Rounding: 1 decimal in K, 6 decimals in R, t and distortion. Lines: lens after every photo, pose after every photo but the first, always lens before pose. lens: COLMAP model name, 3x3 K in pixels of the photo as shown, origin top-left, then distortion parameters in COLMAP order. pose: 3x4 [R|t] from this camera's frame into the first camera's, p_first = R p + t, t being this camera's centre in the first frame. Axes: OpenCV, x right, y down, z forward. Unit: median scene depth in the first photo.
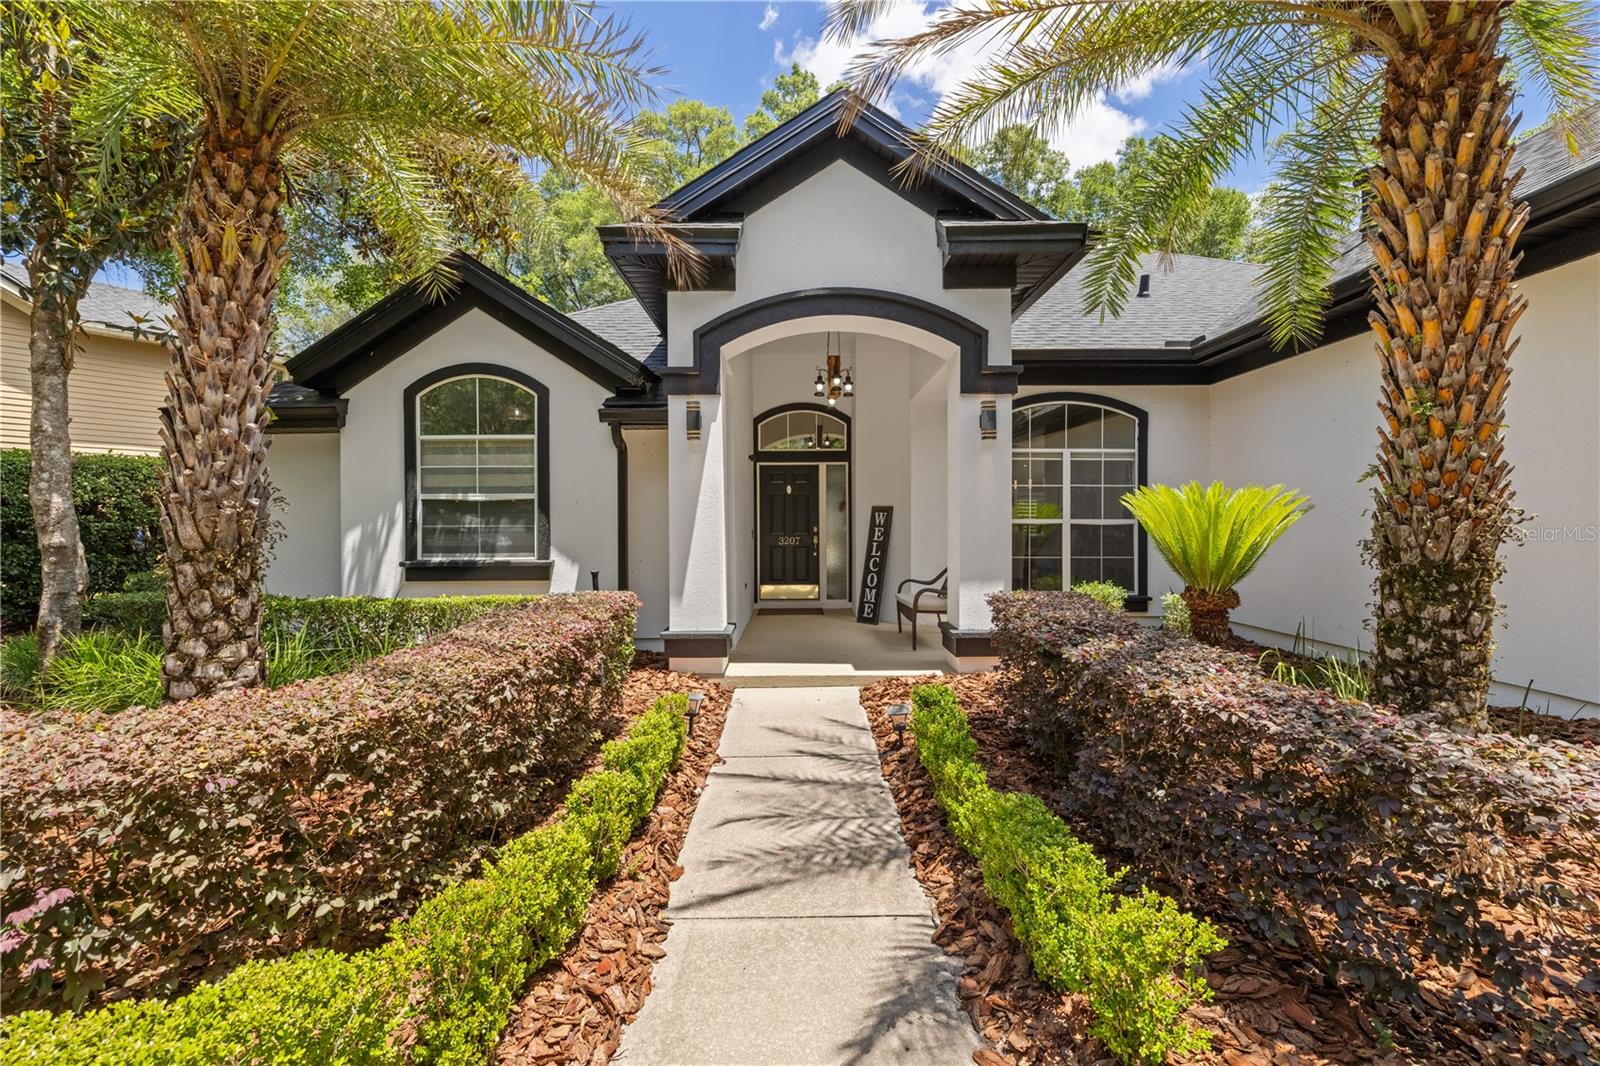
lens RADIAL K [[680.6, 0, 800.6], [0, 680.6, 524.7], [0, 0, 1]] dist [0.000940, -0.000268]
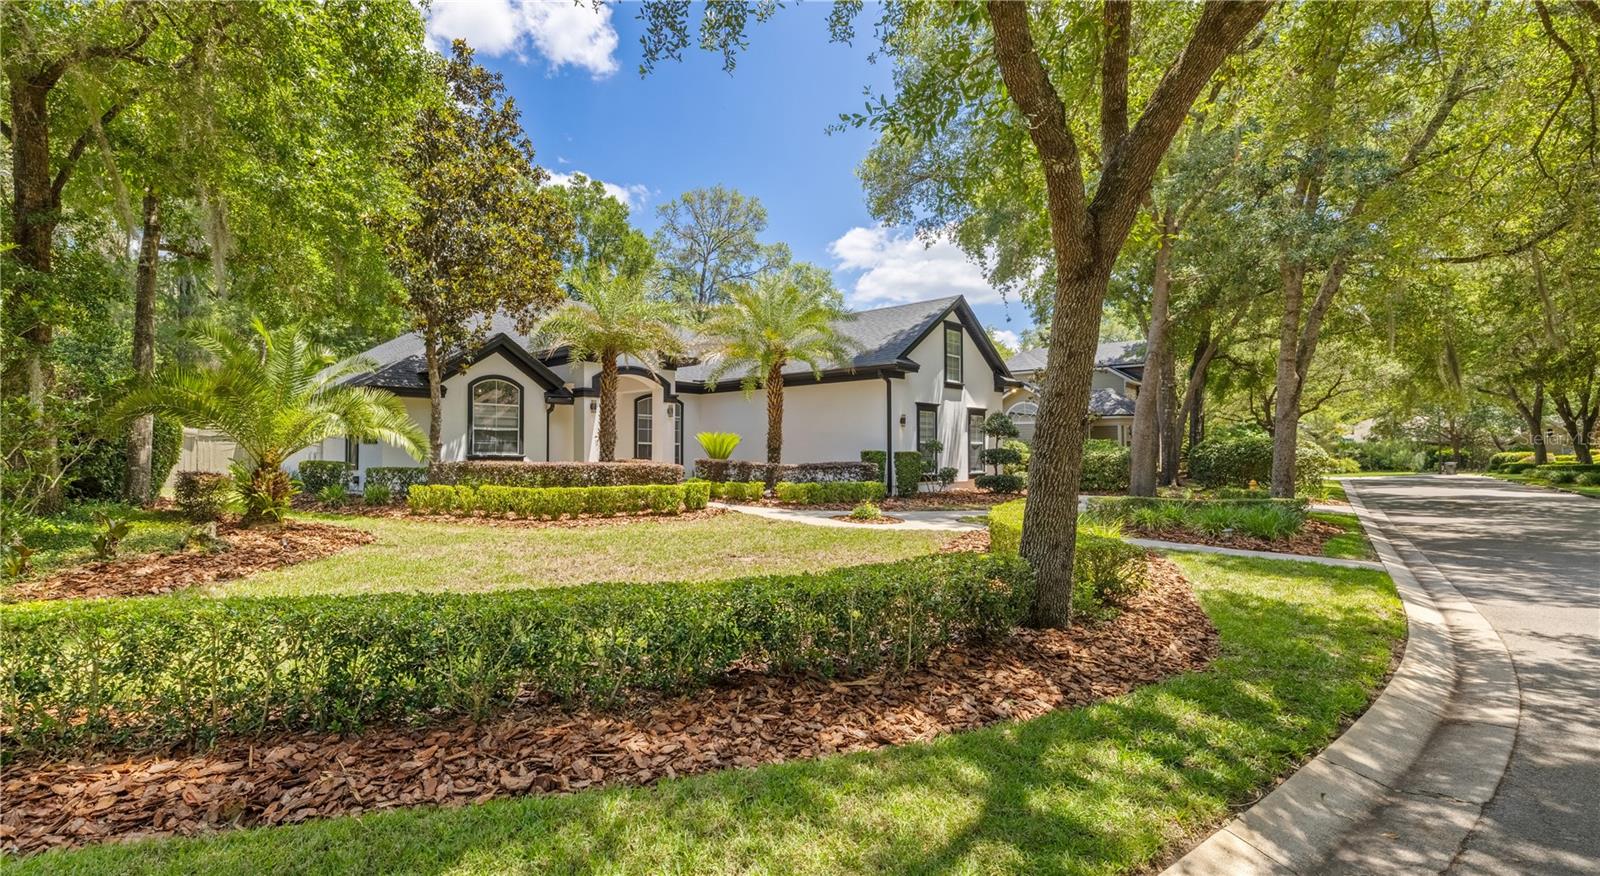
lens RADIAL K [[840.3, 0, 797.6], [0, 840.3, 439.5], [0, 0, 1]] dist [0.000082, -0.000002]
pose [[0.653180, 0.022501, 0.756869, -1.670497], [0.000656, 0.999541, -0.030282, 0.072808], [-0.757203, 0.020276, 0.652865, -1.459634]]
